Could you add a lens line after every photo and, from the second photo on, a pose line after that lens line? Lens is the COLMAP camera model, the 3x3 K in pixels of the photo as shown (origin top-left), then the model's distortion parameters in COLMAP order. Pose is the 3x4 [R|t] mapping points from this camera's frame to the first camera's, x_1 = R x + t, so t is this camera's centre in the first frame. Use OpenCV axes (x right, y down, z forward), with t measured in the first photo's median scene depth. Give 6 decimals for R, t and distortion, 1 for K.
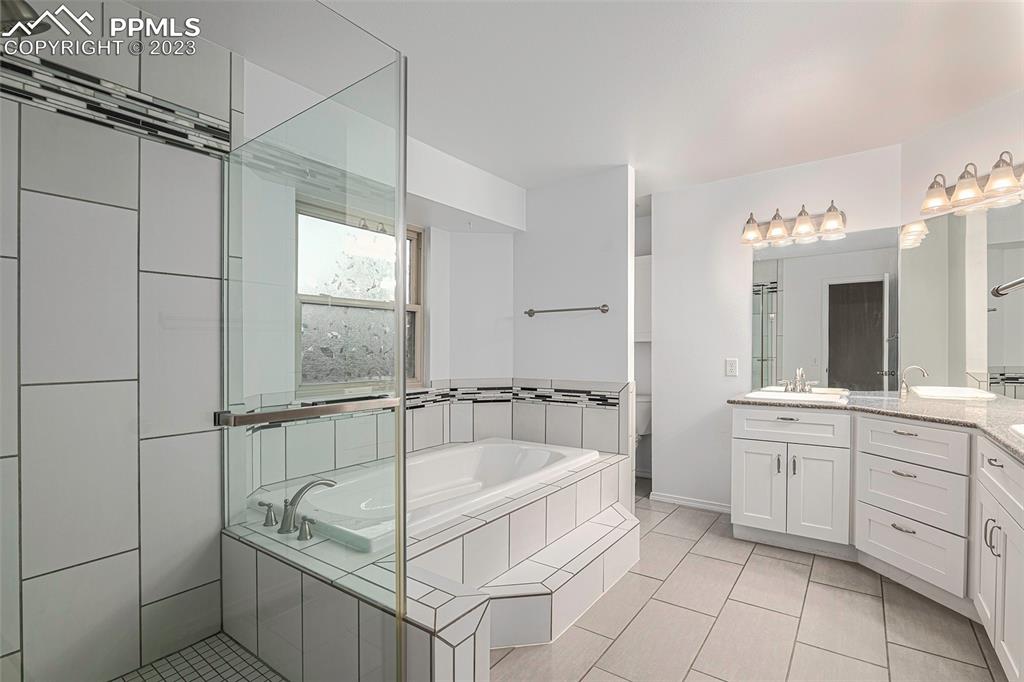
lens RADIAL K [[484.2, 0, 510.0], [0, 484.2, 345.9], [0, 0, 1]] dist [-0.000941, 0.000199]
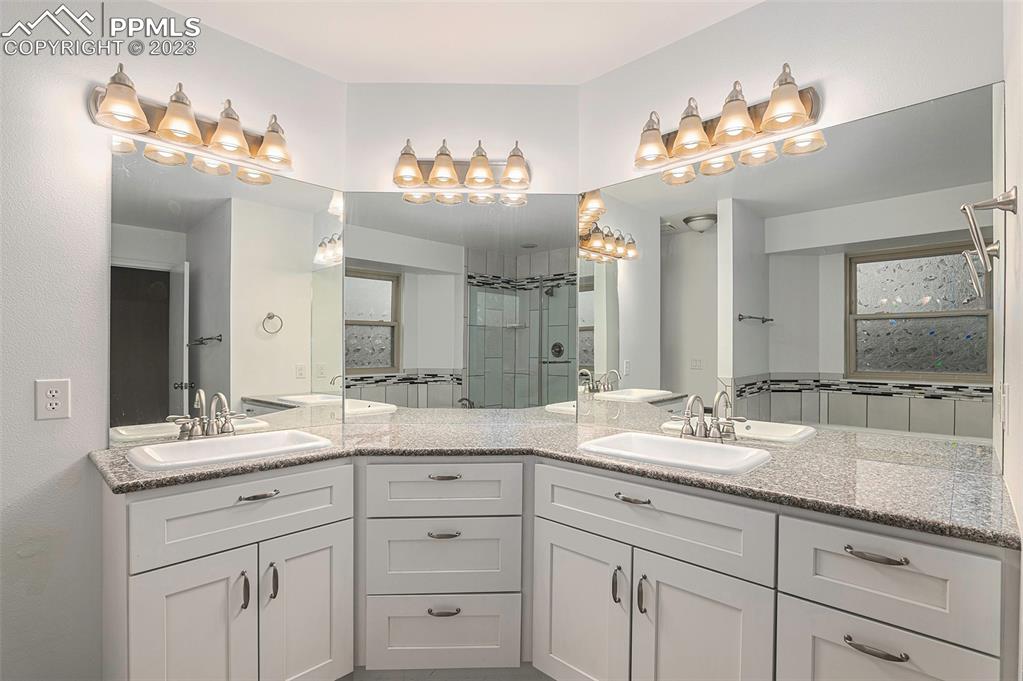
lens RADIAL K [[483.7, 0, 509.5], [0, 483.7, 345.4], [0, 0, 1]] dist [-0.000941, 0.000199]
pose [[0.122043, 0.019191, 0.992339, 0.097725], [-0.009193, 0.999792, -0.018204, -0.001505], [-0.992482, -0.006901, 0.122194, 0.705266]]
